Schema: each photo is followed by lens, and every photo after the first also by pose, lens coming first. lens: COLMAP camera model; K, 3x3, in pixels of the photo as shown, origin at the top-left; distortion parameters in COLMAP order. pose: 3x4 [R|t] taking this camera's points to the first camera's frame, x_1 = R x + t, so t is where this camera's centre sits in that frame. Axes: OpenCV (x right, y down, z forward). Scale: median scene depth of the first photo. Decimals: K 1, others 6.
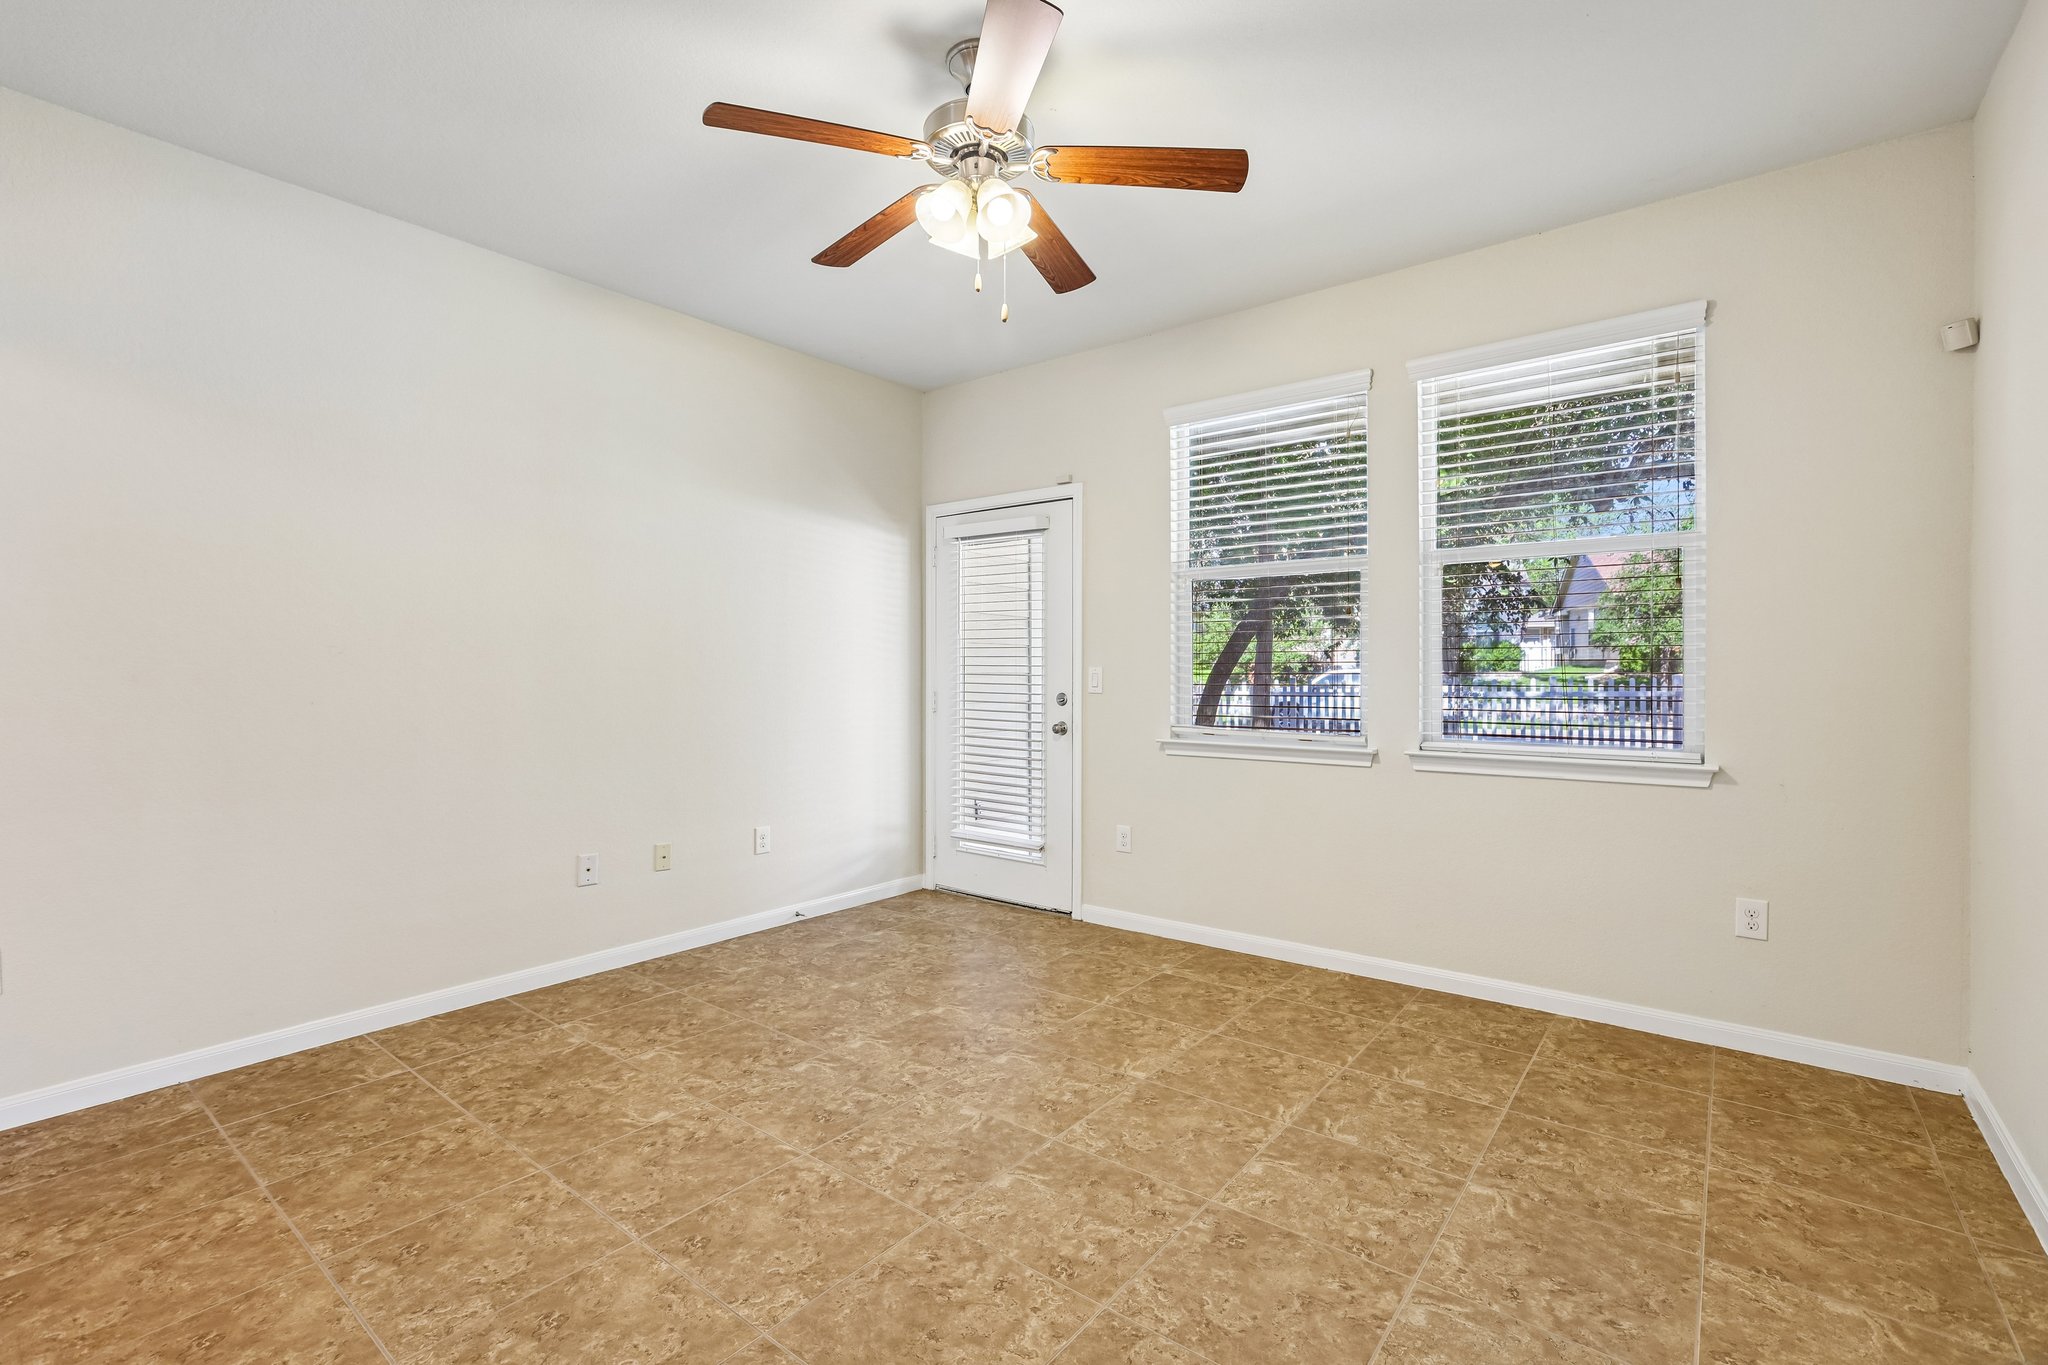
lens RADIAL K [[915.1, 0, 1041.7], [0, 915.1, 665.7], [0, 0, 1]] dist [-0.030892, 0.013961]
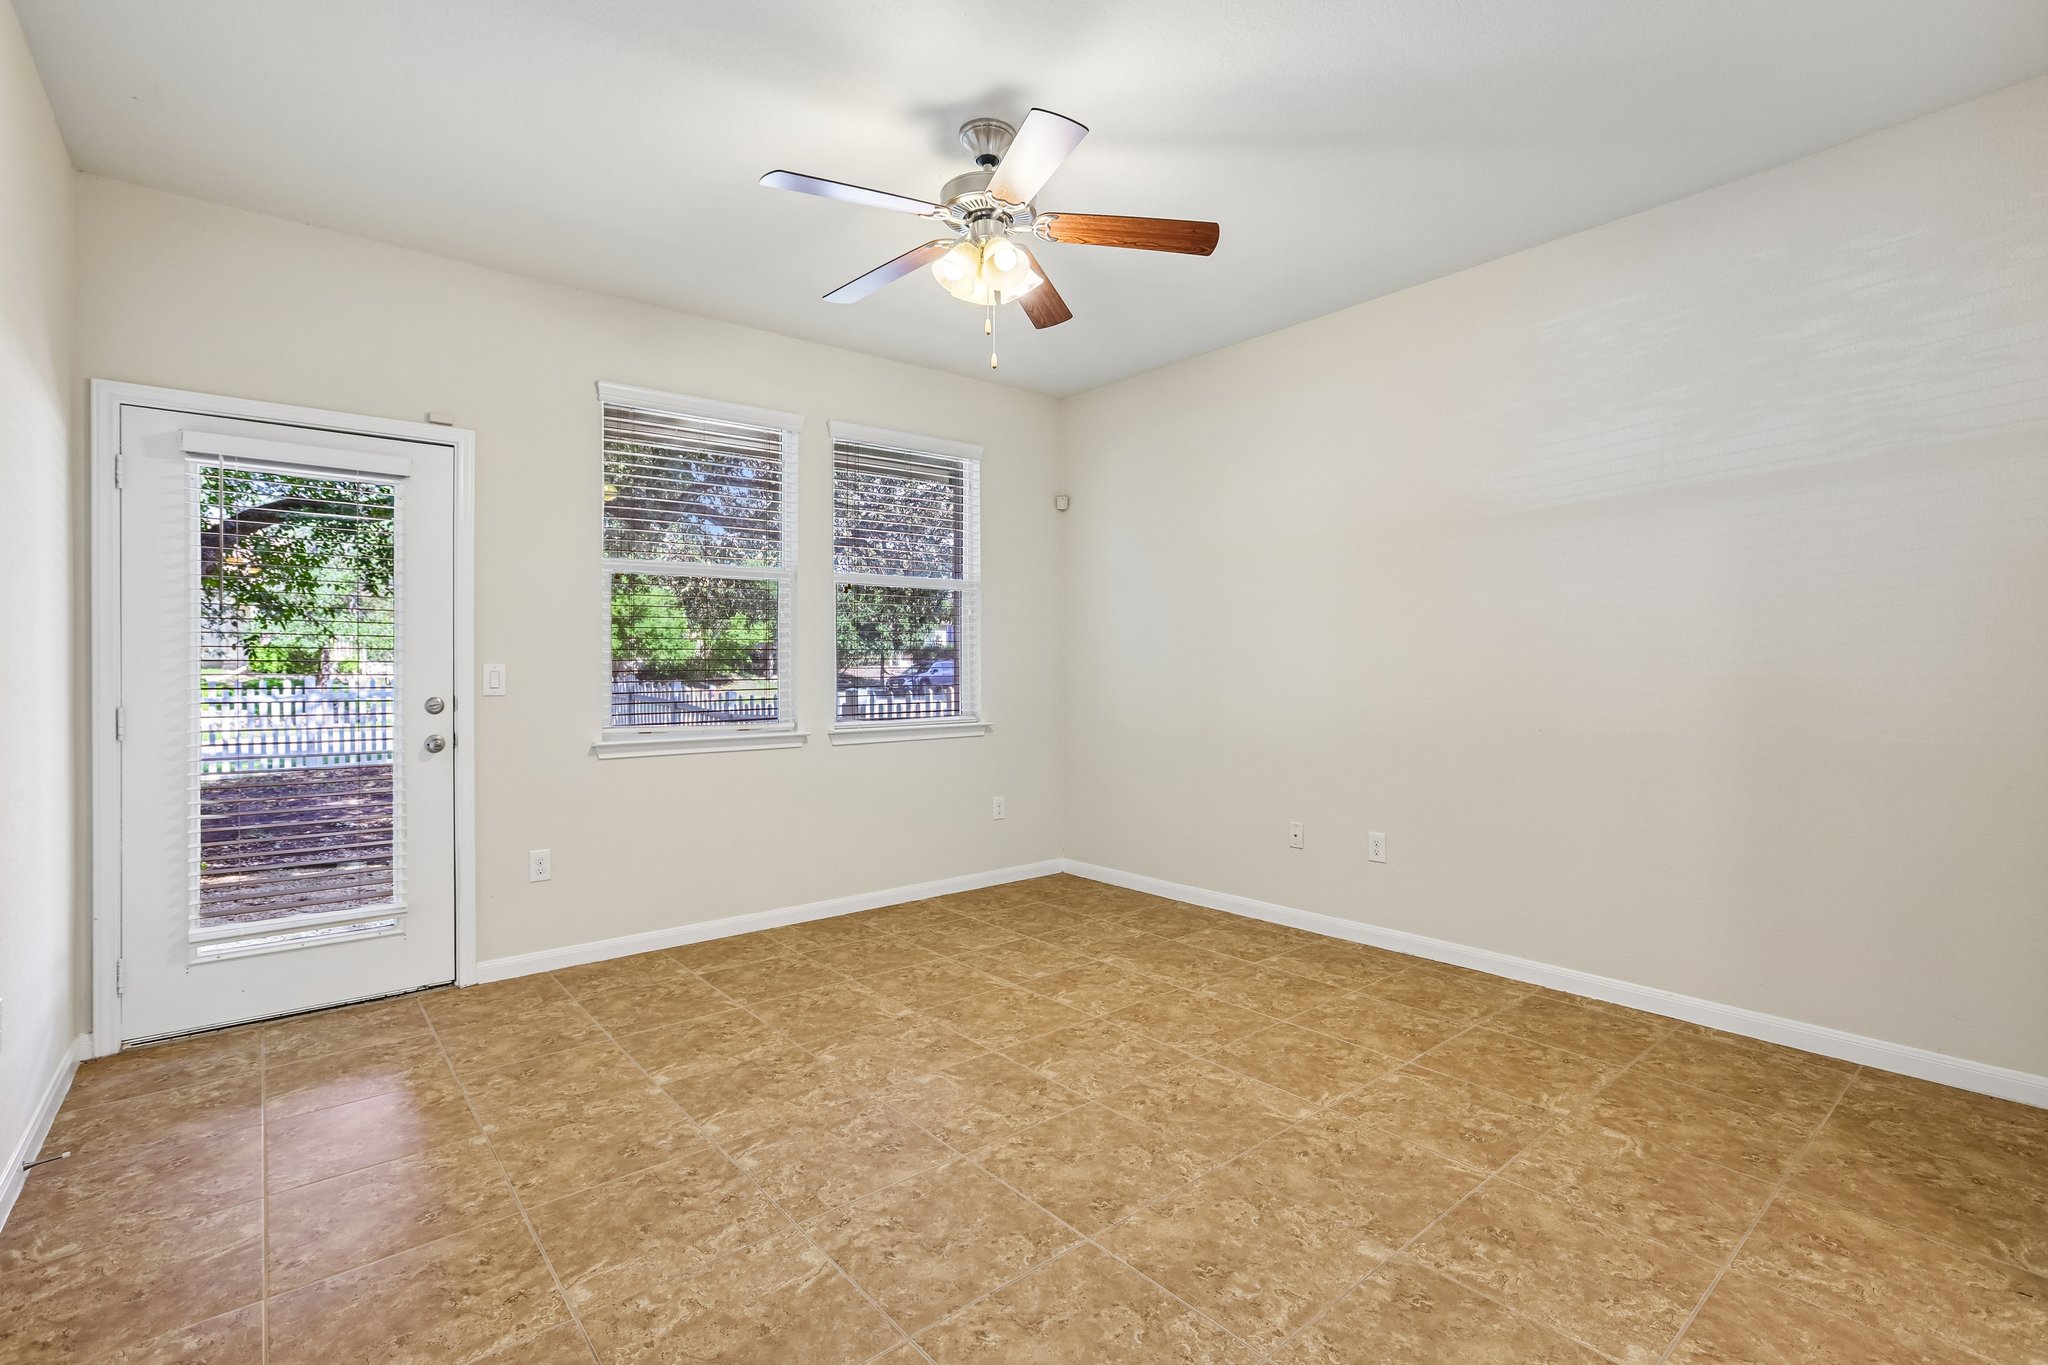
lens RADIAL K [[915.1, 0, 1027.5], [0, 915.1, 657.0], [0, 0, 1]] dist [-0.030892, 0.013961]
pose [[0.218055, 0.011248, 0.975872, -0.950434], [-0.000895, 0.999935, -0.011326, 0.006838], [-0.975936, 0.001597, 0.218051, 0.561209]]
